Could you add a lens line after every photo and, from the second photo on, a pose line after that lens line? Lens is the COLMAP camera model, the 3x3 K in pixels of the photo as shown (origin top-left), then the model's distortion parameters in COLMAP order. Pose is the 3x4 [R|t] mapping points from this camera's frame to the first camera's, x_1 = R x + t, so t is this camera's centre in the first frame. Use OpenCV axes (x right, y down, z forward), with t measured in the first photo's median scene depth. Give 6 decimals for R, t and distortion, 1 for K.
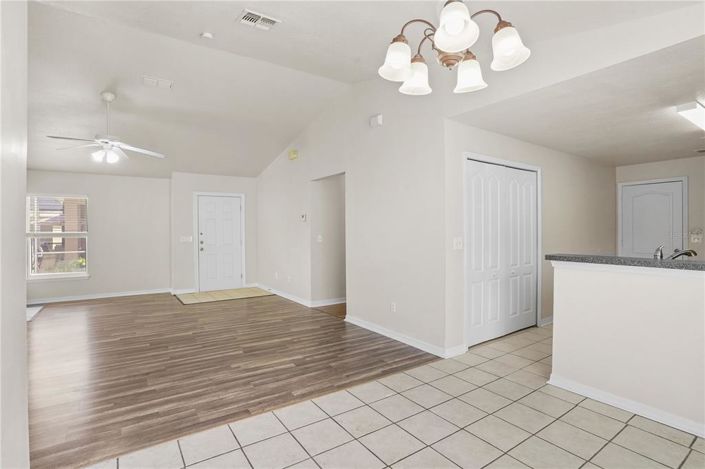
lens RADIAL K [[349.3, 0, 353.6], [0, 349.3, 233.6], [0, 0, 1]] dist [-0.033821, 0.004840]
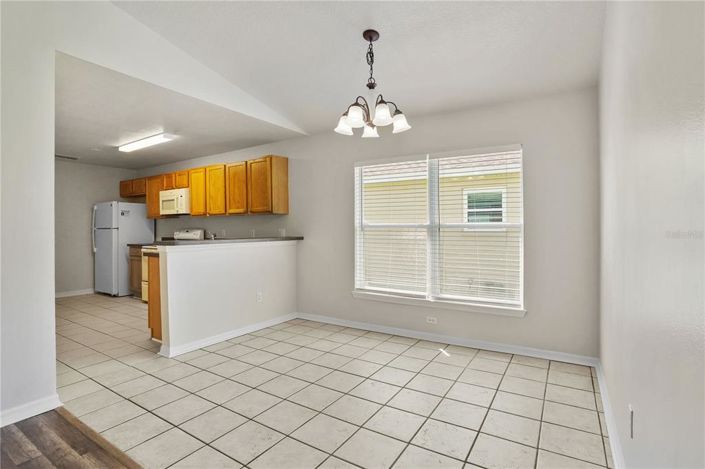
lens RADIAL K [[349.3, 0, 350.8], [0, 349.3, 227.1], [0, 0, 1]] dist [-0.033821, 0.004840]
pose [[-0.381738, 0.005809, 0.924252, -0.625939], [0.016667, 0.999861, 0.000600, 0.022007], [-0.924120, 0.015633, -0.381782, 0.802934]]
